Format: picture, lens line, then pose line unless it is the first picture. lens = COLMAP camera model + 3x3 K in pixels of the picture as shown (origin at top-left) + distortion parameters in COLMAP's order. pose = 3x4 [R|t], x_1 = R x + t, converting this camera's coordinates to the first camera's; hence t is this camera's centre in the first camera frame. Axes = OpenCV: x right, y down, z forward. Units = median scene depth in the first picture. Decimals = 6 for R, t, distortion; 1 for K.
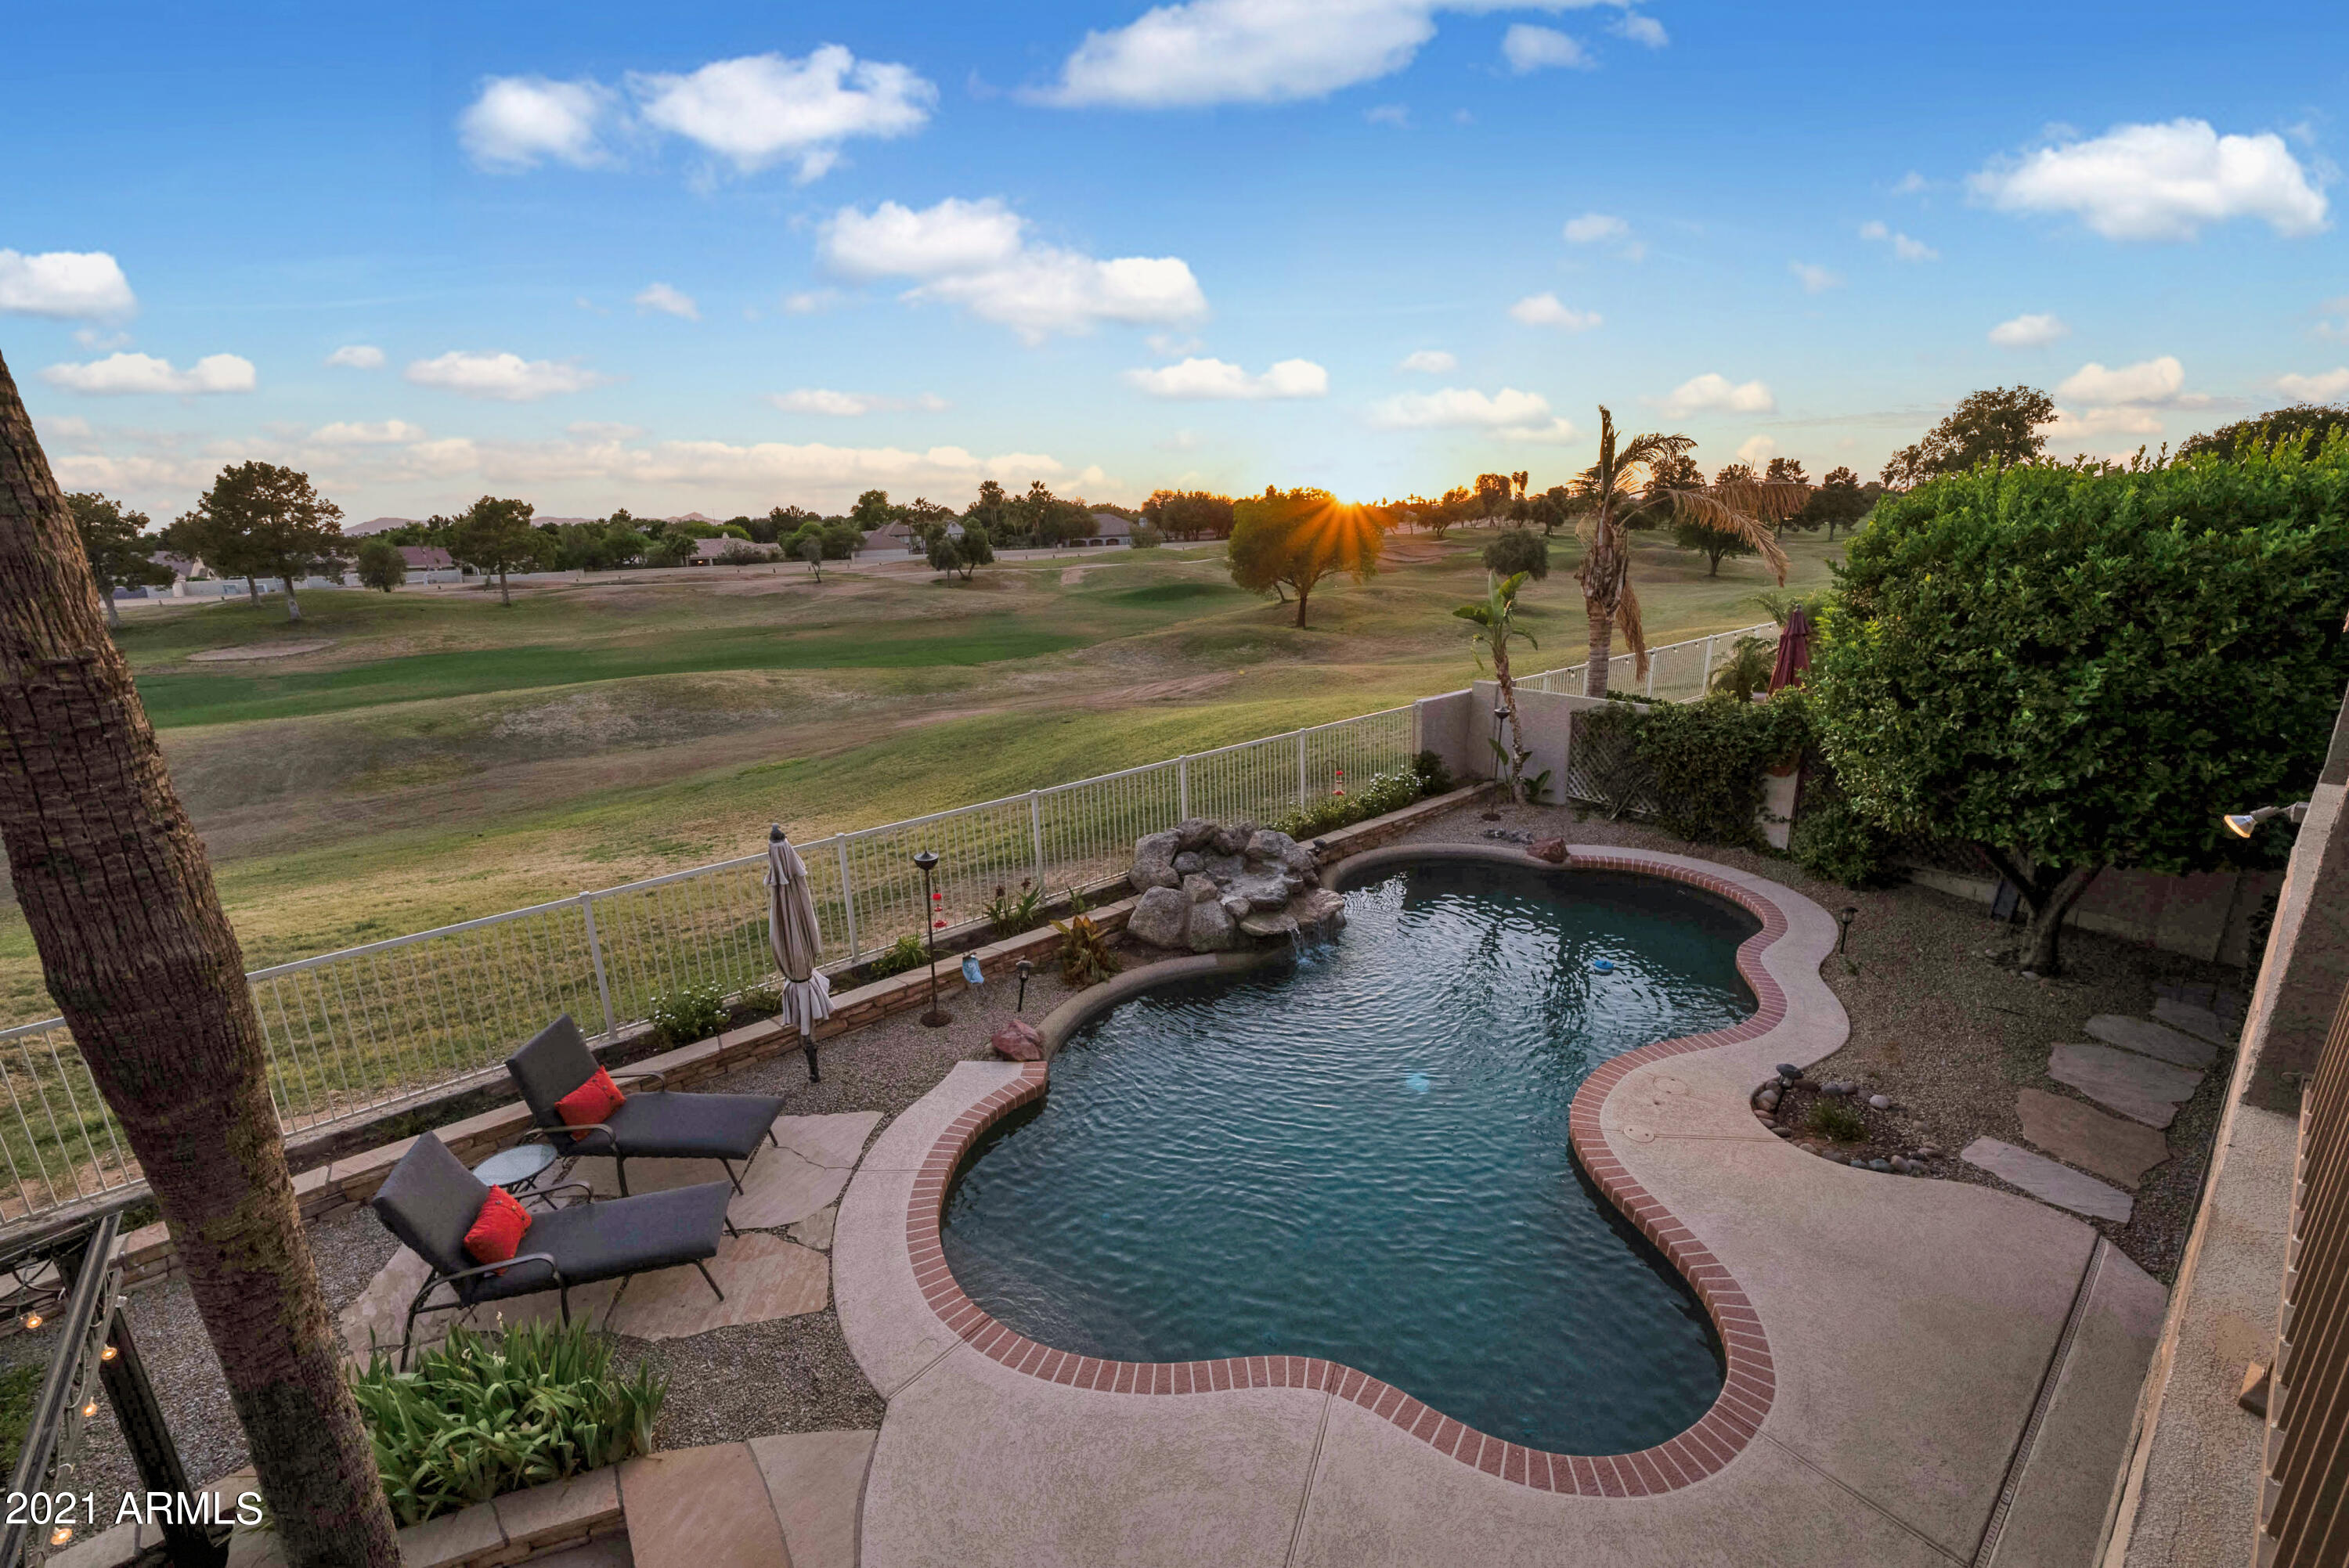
lens RADIAL K [[971.5, 0, 1176.9], [0, 971.5, 778.0], [0, 0, 1]] dist [-0.000074, -0.000864]
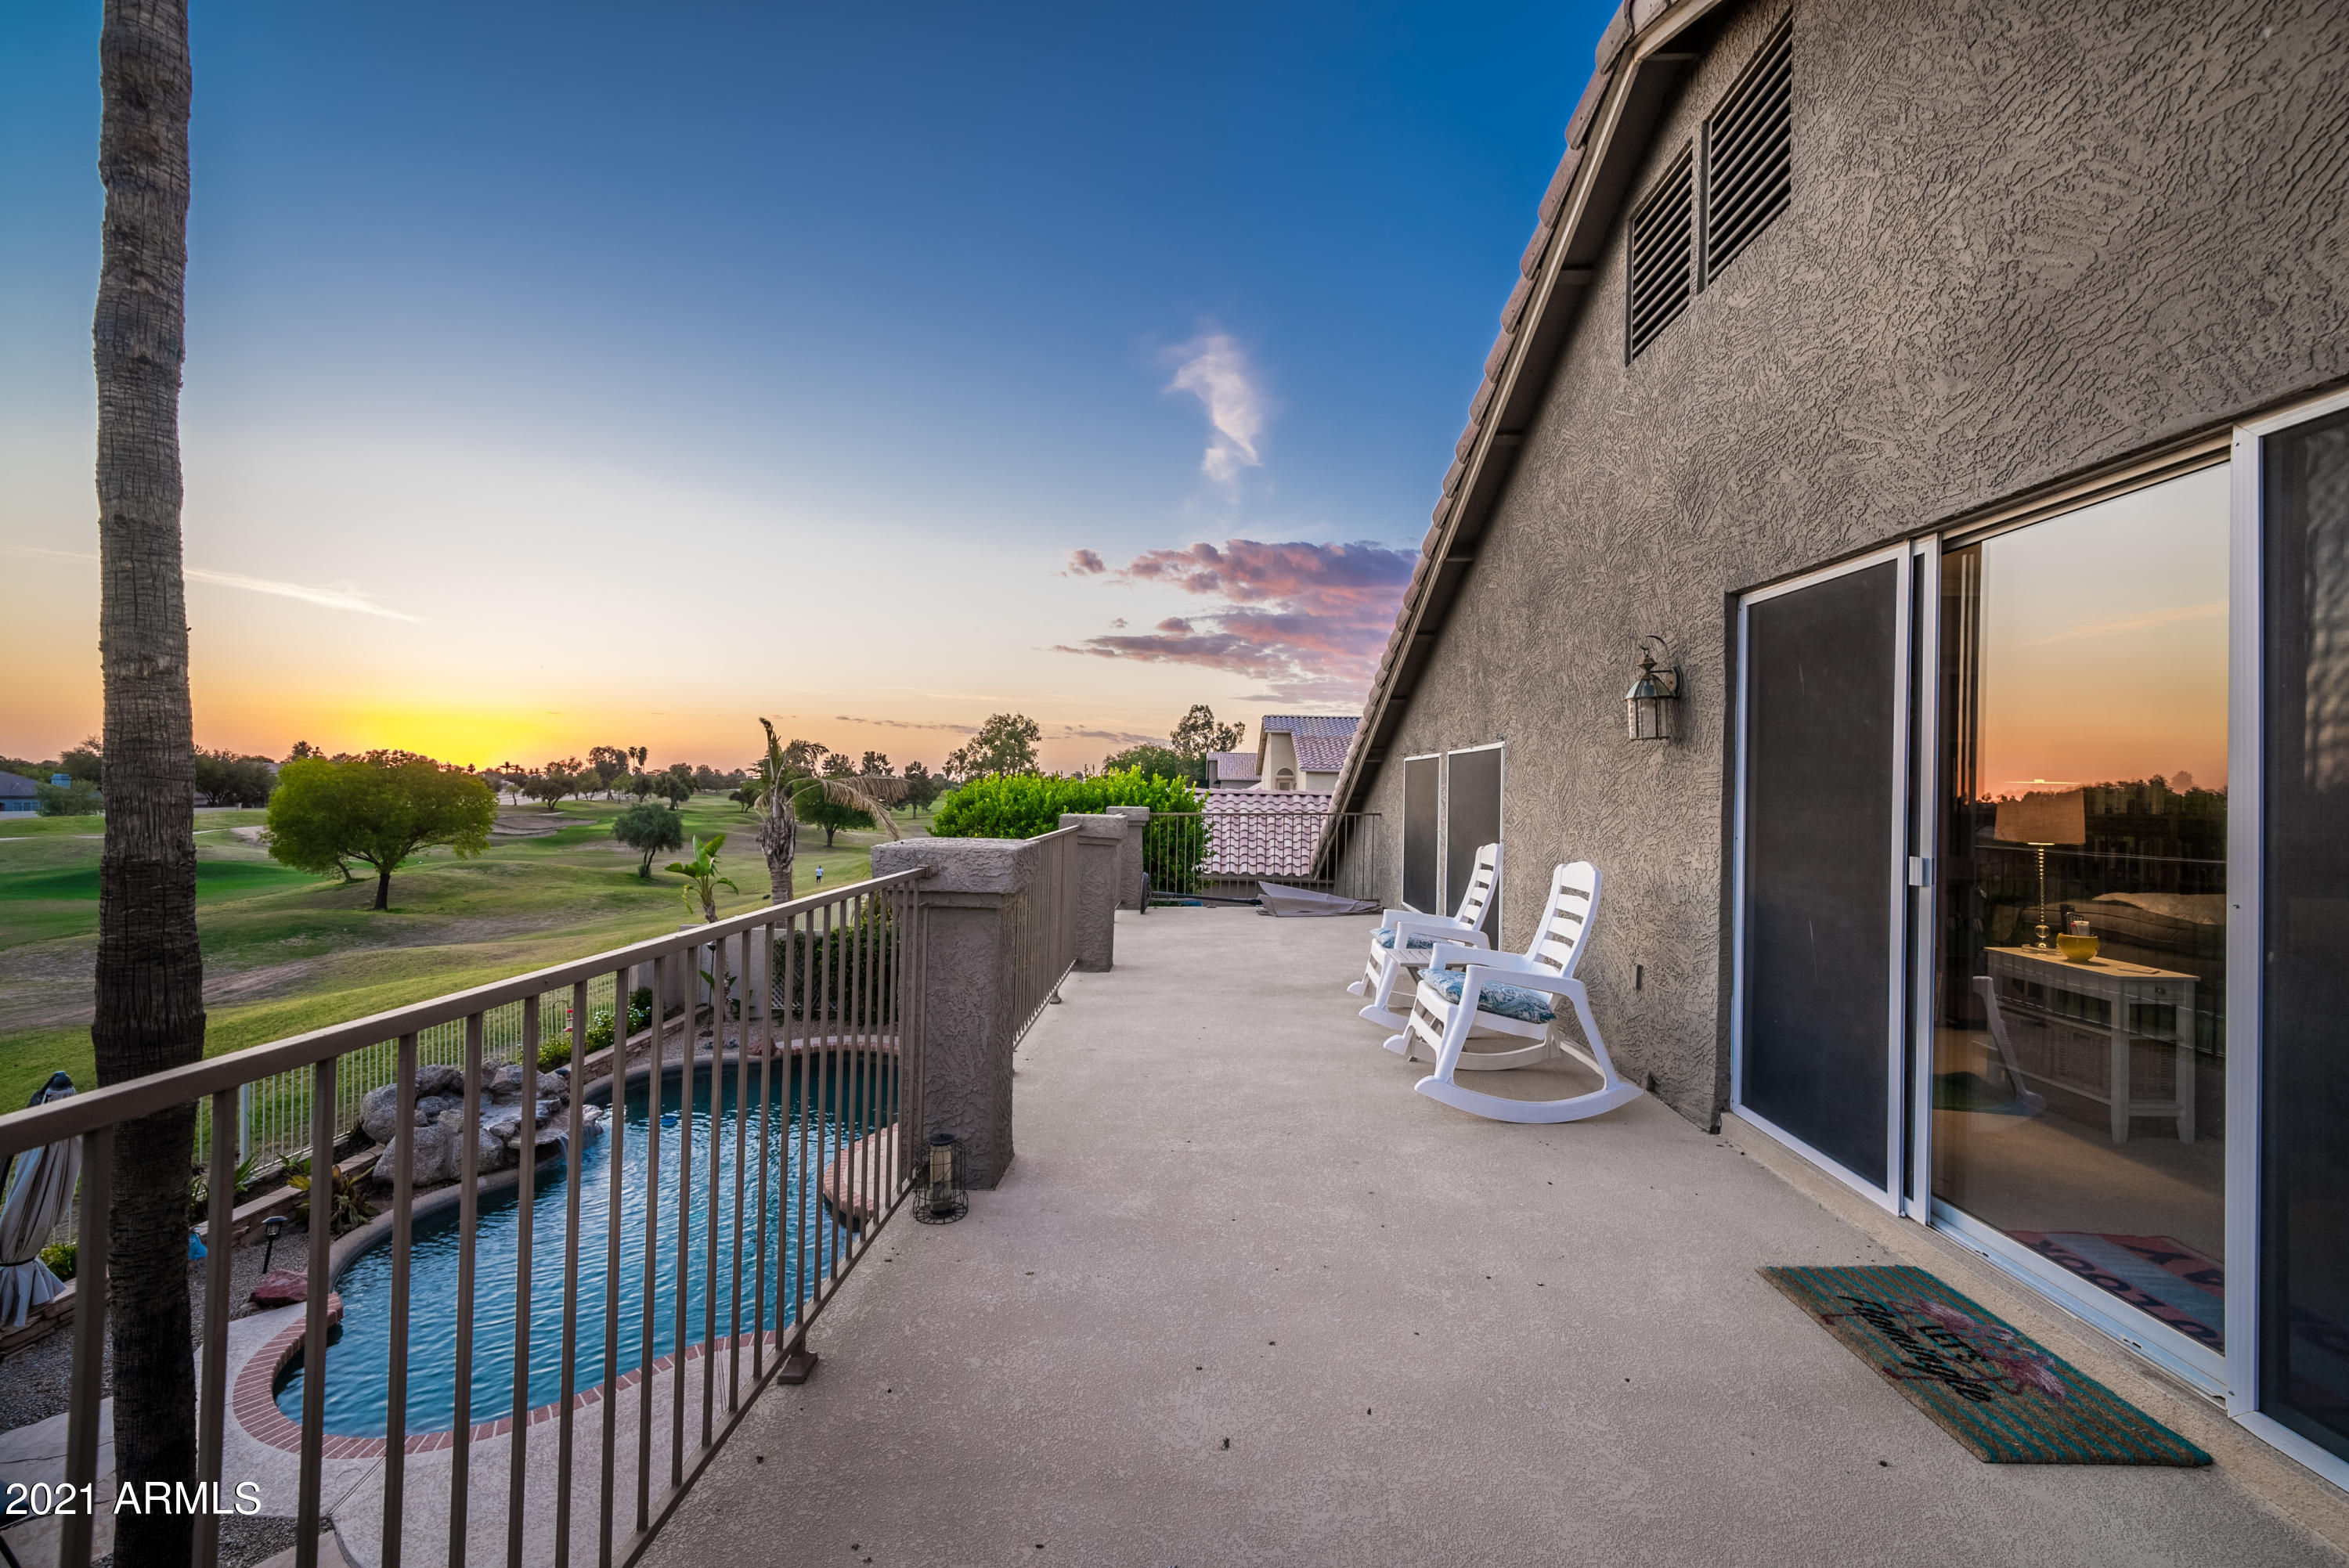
lens RADIAL K [[955.0, 0, 1174.5], [0, 955.0, 775.9], [0, 0, 1]] dist [-0.000355, 0.001356]
pose [[0.663214, 0.046872, 0.746961, -0.036120], [0.162728, 0.965130, -0.205046, 0.012714], [-0.730525, 0.257541, 0.632460, -0.048320]]
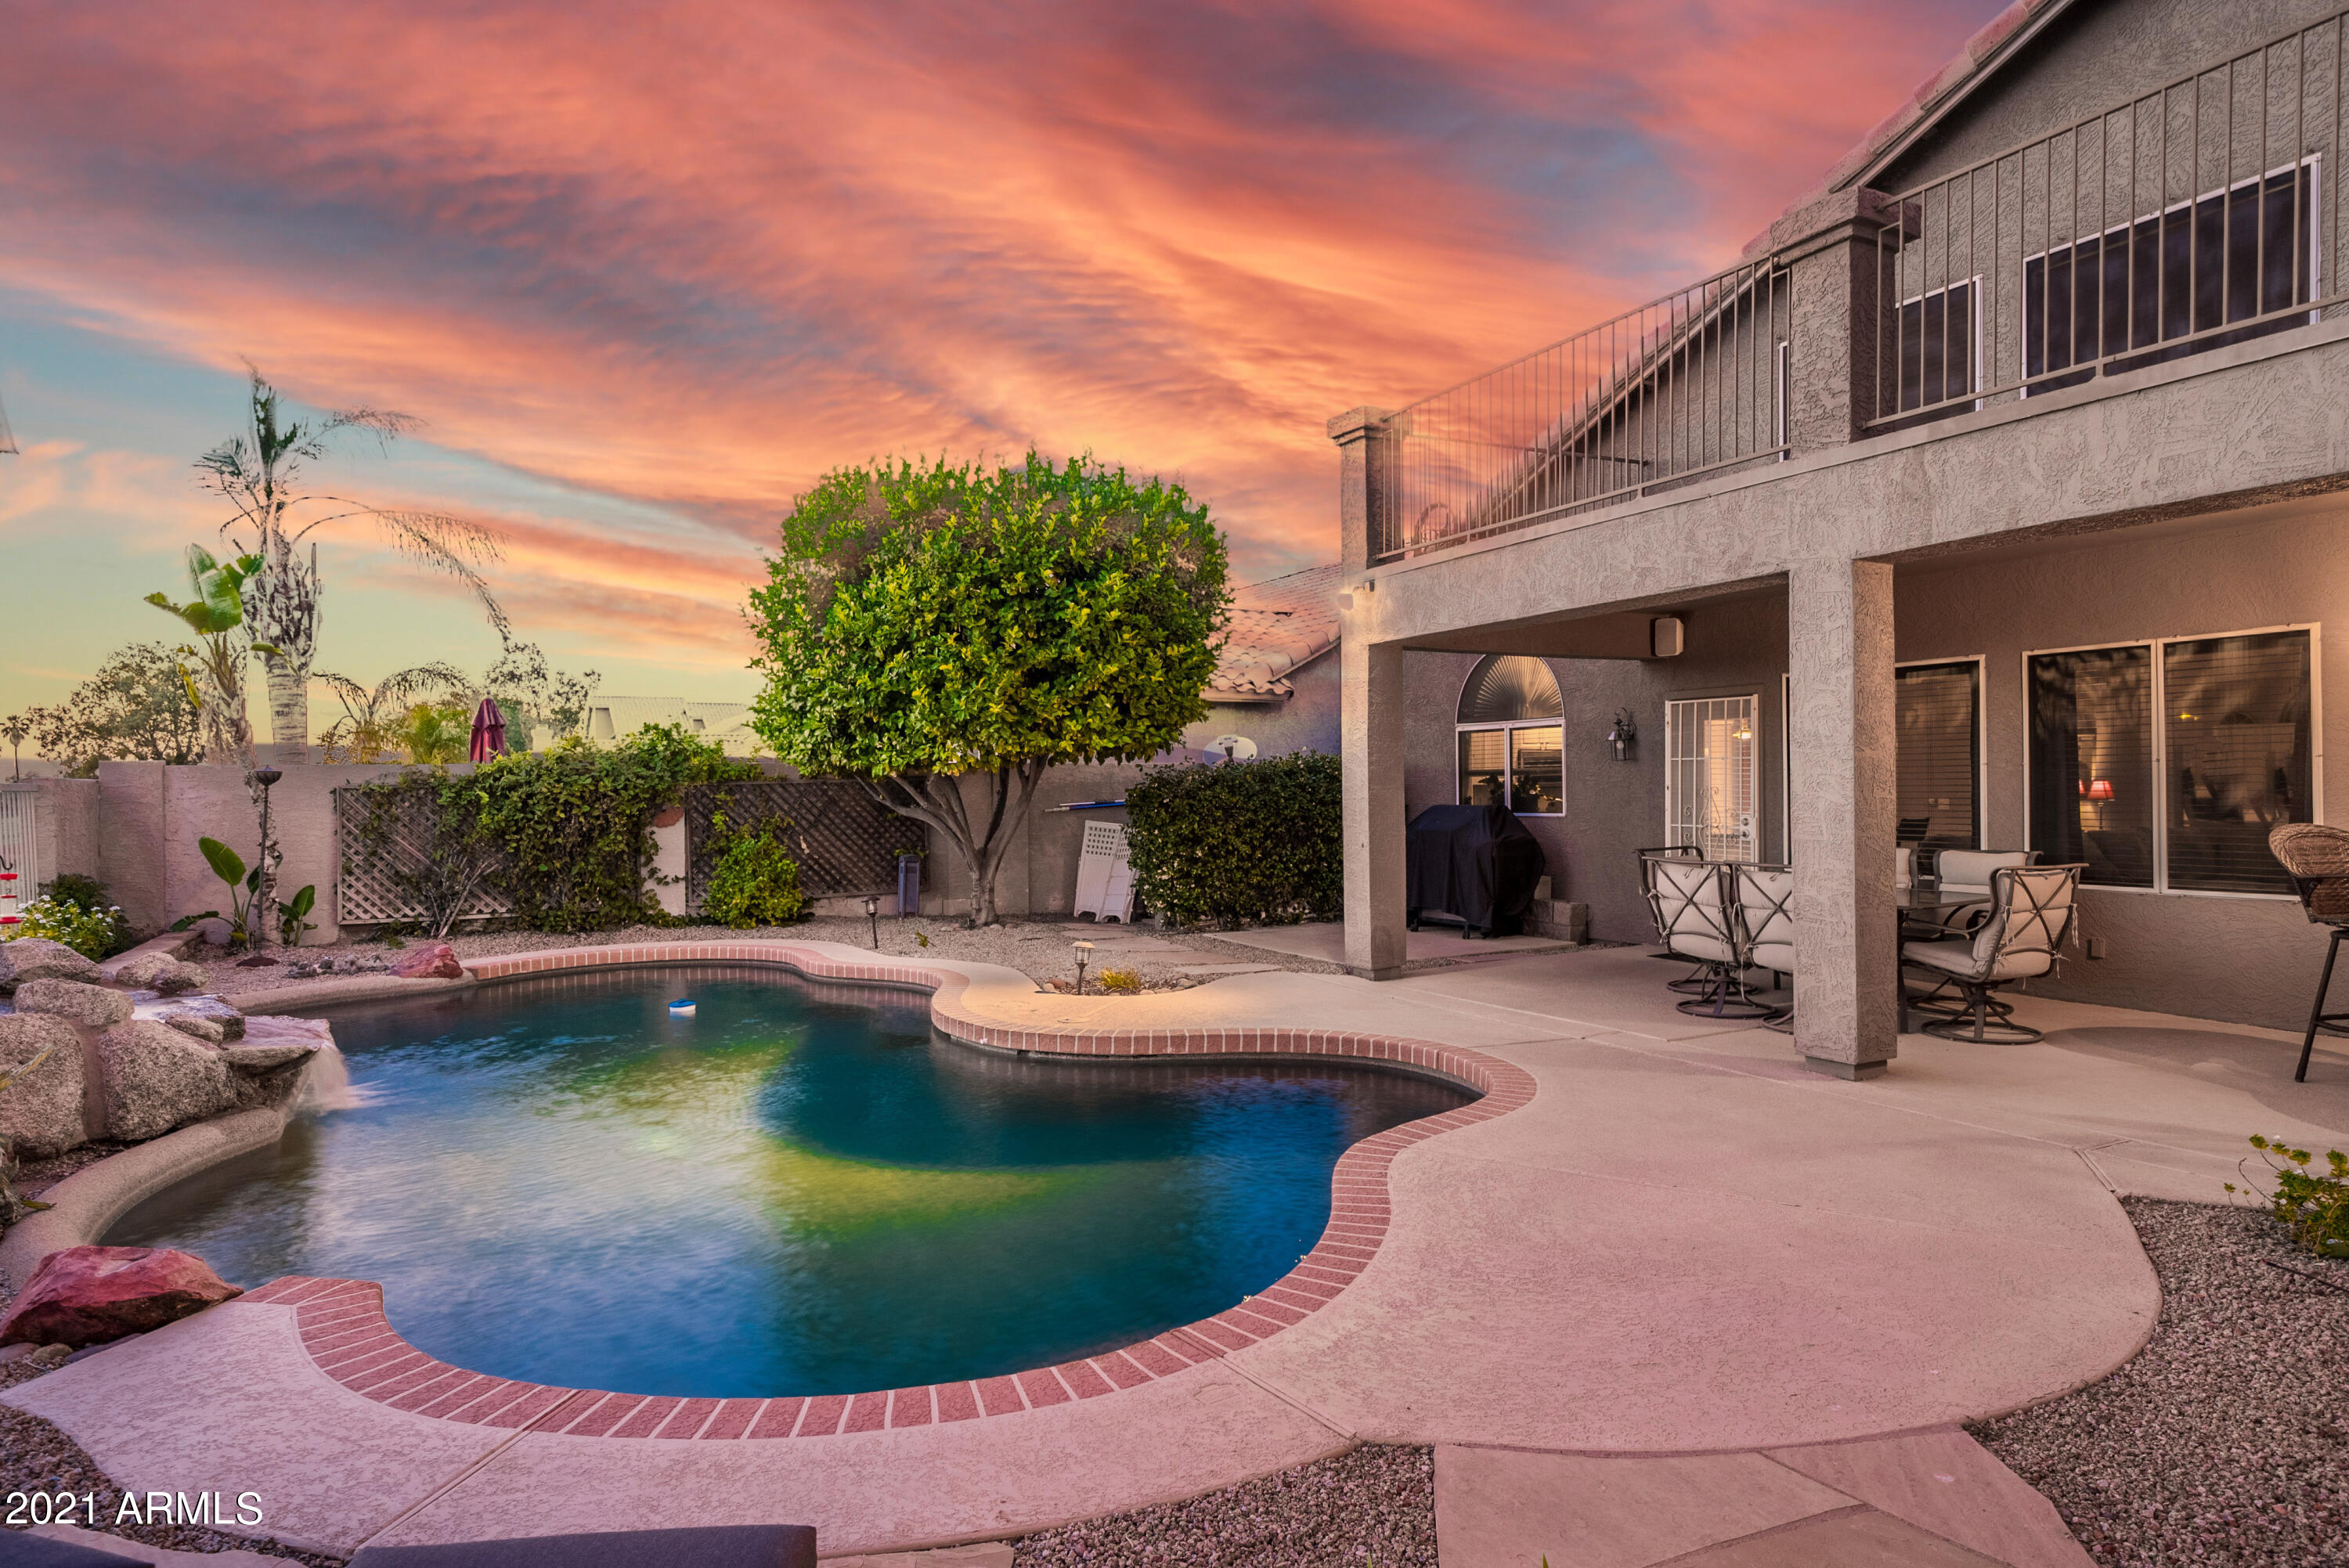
lens RADIAL K [[1314.8, 0, 1170.1], [0, 1314.8, 776.1], [0, 0, 1]] dist [0.021742, 0.001102]
pose [[0.206096, 0.027390, 0.978148, -0.060960], [0.271316, 0.958816, -0.084015, 0.026864], [-0.940166, 0.282703, 0.190177, 0.060992]]
